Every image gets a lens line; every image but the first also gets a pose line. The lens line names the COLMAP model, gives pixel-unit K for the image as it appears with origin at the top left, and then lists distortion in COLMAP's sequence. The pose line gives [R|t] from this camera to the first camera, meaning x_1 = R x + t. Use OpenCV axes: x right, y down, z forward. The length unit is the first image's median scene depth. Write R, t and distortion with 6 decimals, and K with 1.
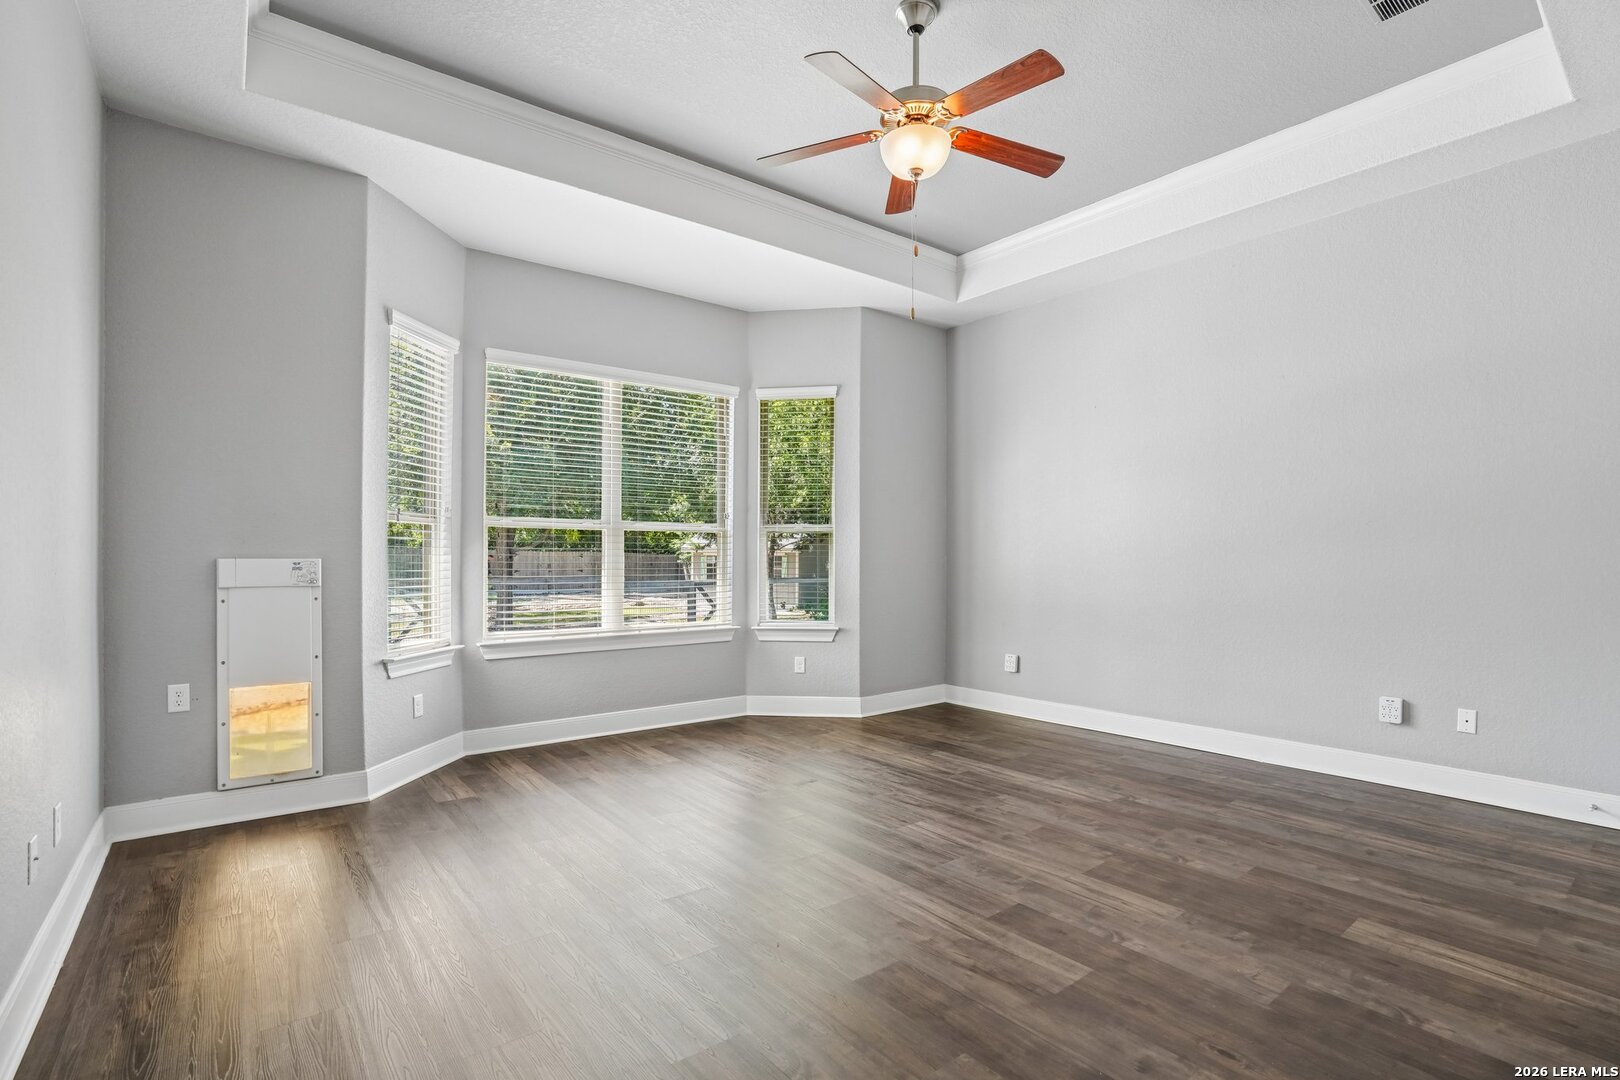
lens RADIAL K [[760.1, 0, 808.6], [0, 760.1, 557.9], [0, 0, 1]] dist [-0.069231, 0.021778]
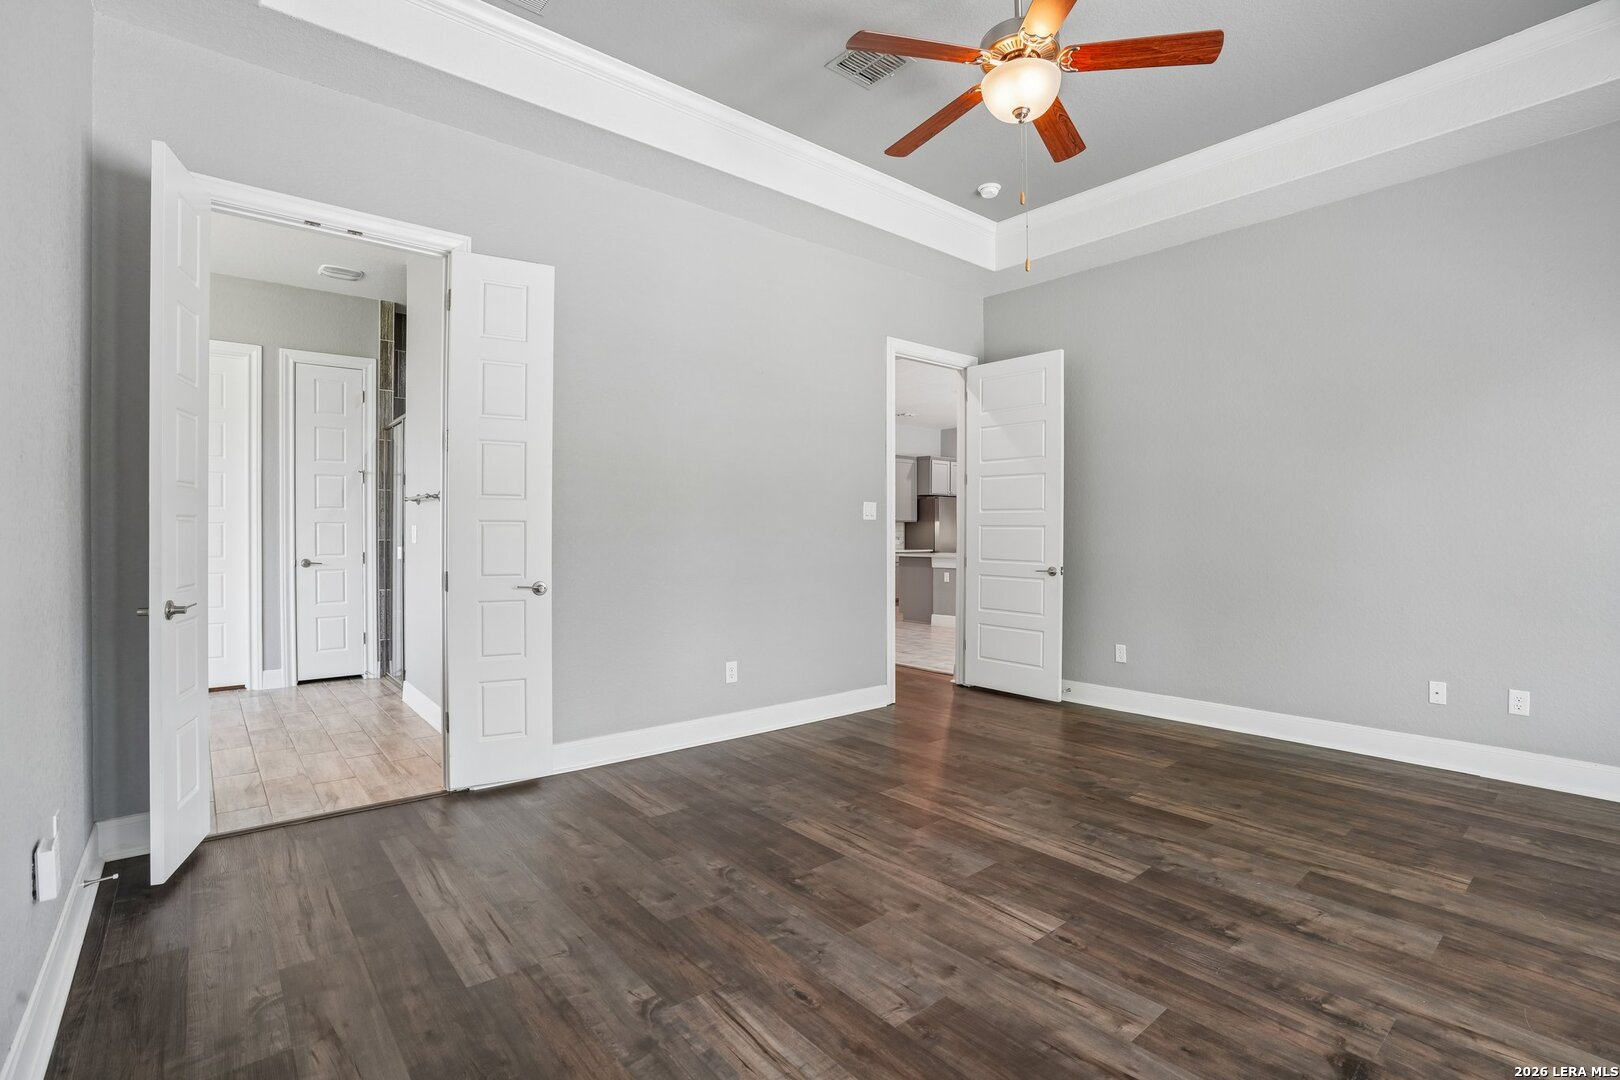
lens RADIAL K [[748.2, 0, 800.4], [0, 748.2, 536.5], [0, 0, 1]] dist [-0.062455, 0.021601]
pose [[-0.999782, -0.003613, -0.020580, 0.329659], [-0.003723, 0.999979, 0.005281, -0.004485], [0.020560, 0.005356, -0.999774, 1.453807]]
